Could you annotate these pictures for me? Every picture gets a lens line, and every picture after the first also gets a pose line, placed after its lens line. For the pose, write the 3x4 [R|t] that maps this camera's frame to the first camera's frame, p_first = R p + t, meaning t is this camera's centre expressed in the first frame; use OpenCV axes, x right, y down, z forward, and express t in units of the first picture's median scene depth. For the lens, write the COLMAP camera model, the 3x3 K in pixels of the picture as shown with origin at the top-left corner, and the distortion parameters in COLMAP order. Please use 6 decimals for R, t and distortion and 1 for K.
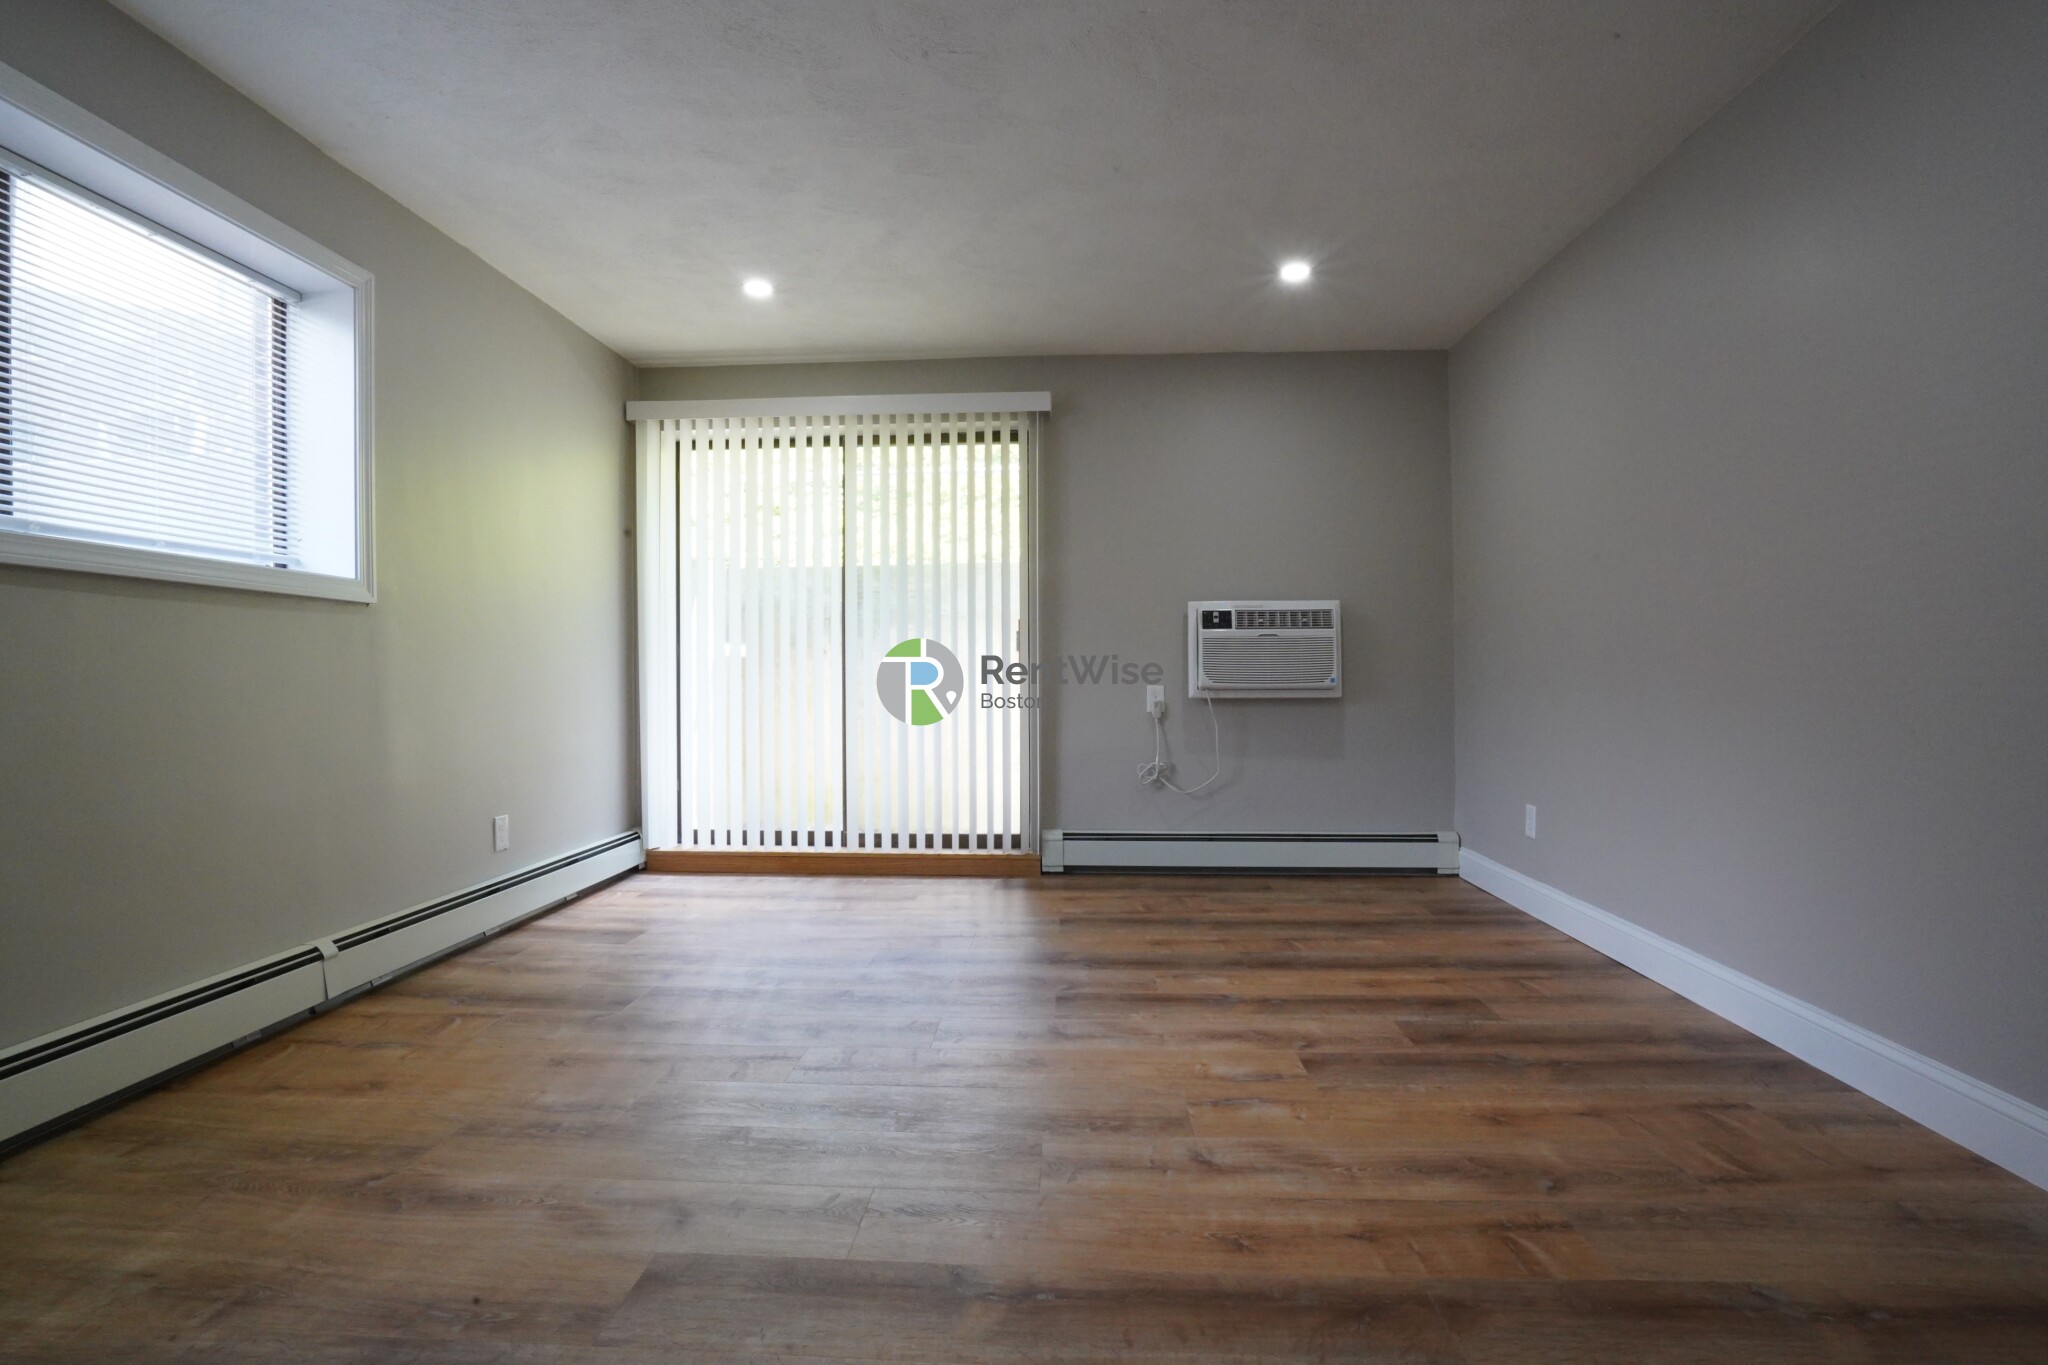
lens RADIAL K [[974.1, 0, 1023.9], [0, 974.1, 679.8], [0, 0, 1]] dist [-0.054530, 0.018540]
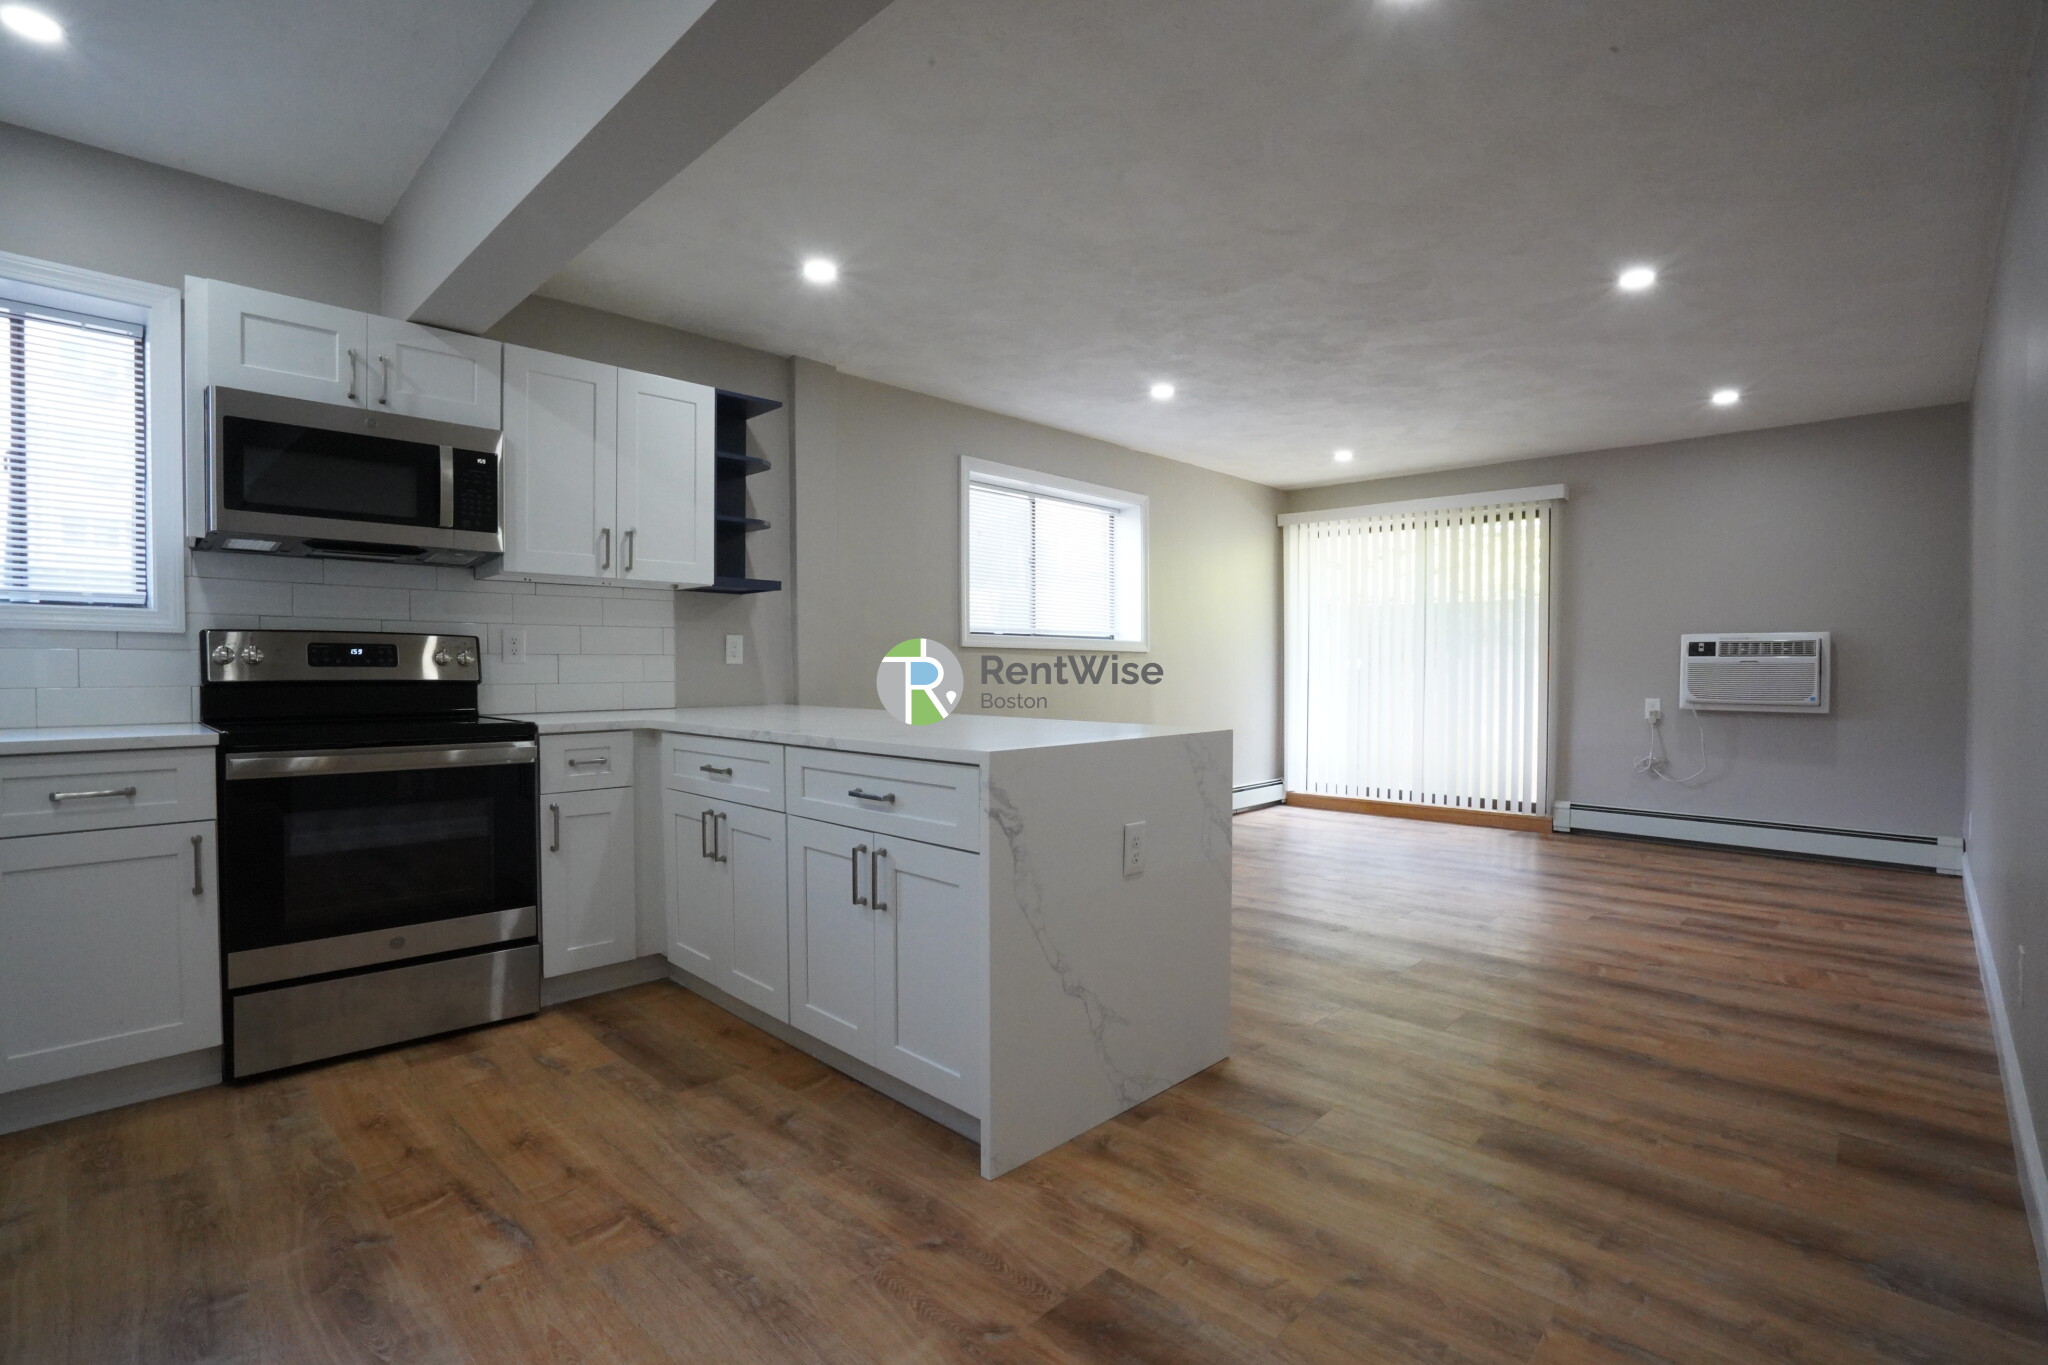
lens RADIAL K [[974.1, 0, 1013.5], [0, 974.1, 676.3], [0, 0, 1]] dist [-0.054530, 0.018540]
pose [[0.758758, 0.016510, -0.651163, 0.328301], [-0.011586, 0.999863, 0.011850, -0.030095], [0.651269, -0.001447, 0.758845, -0.548497]]
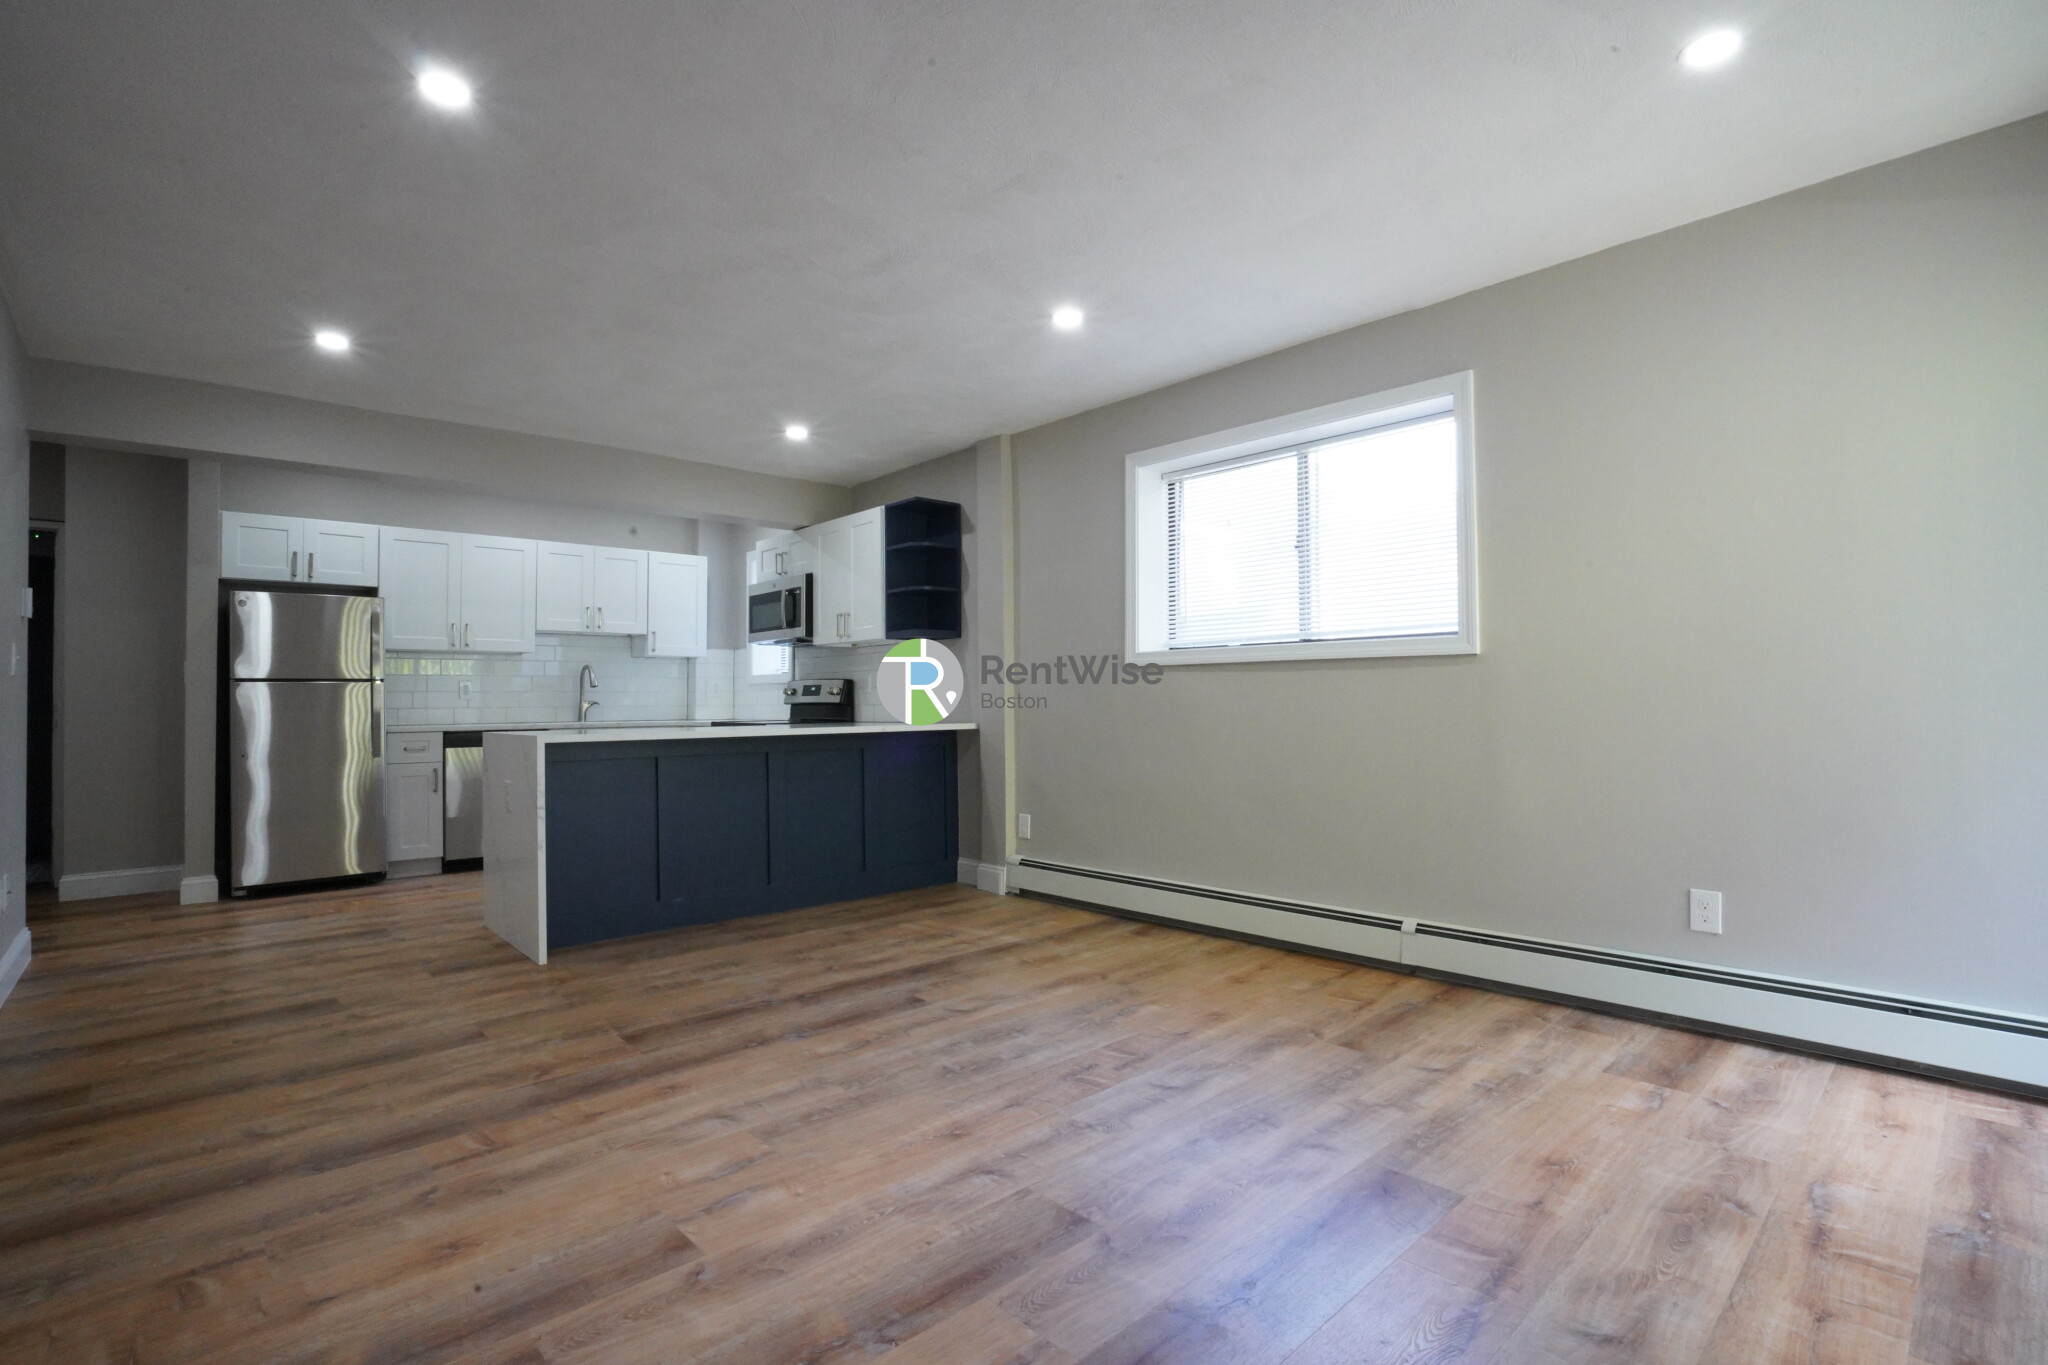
lens RADIAL K [[974.1, 0, 1020.9], [0, 974.1, 693.3], [0, 0, 1]] dist [-0.054530, 0.018540]
pose [[-0.704786, 0.007790, -0.709378, 0.342853], [0.010305, 0.999947, 0.000742, -0.025595], [0.709346, -0.006787, -0.704828, 0.922220]]
